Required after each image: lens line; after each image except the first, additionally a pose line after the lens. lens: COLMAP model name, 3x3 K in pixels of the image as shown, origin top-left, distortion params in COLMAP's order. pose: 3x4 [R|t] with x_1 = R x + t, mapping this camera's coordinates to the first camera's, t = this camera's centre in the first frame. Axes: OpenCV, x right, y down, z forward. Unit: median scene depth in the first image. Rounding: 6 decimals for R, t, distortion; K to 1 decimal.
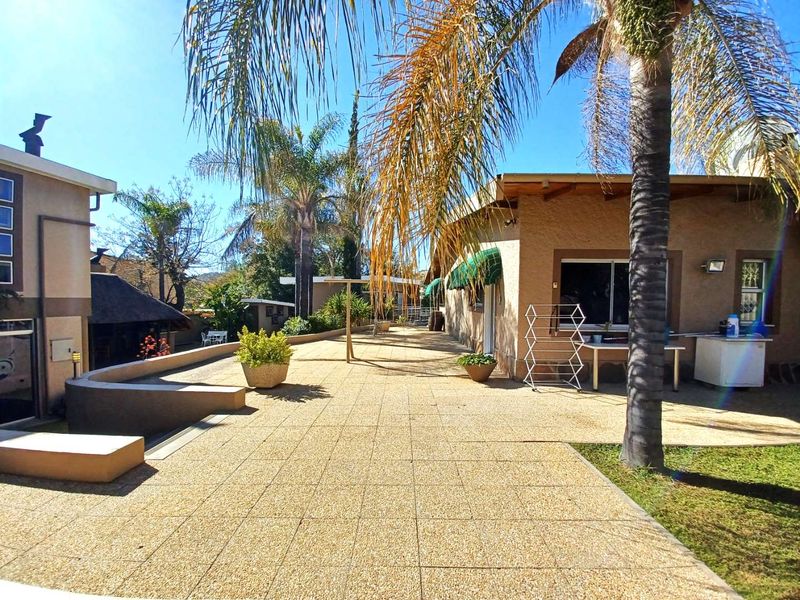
lens RADIAL K [[322.4, 0, 401.2], [0, 322.4, 301.6], [0, 0, 1]] dist [-0.001392, -0.000181]
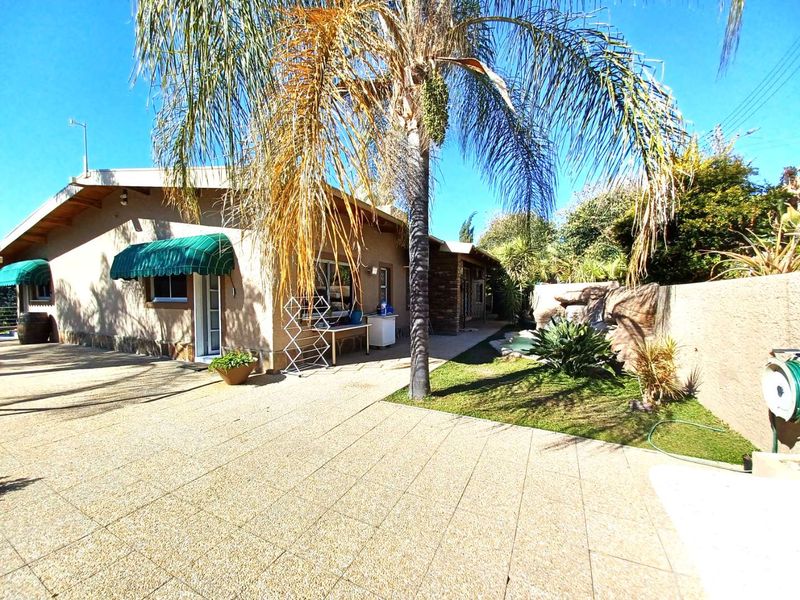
lens RADIAL K [[322.4, 0, 396.5], [0, 322.4, 301.4], [0, 0, 1]] dist [-0.001392, -0.000181]
pose [[0.422285, -0.025125, 0.906115, -0.416369], [0.008758, 0.999682, 0.023638, 0.002784], [-0.906421, -0.002046, 0.422371, 0.254326]]
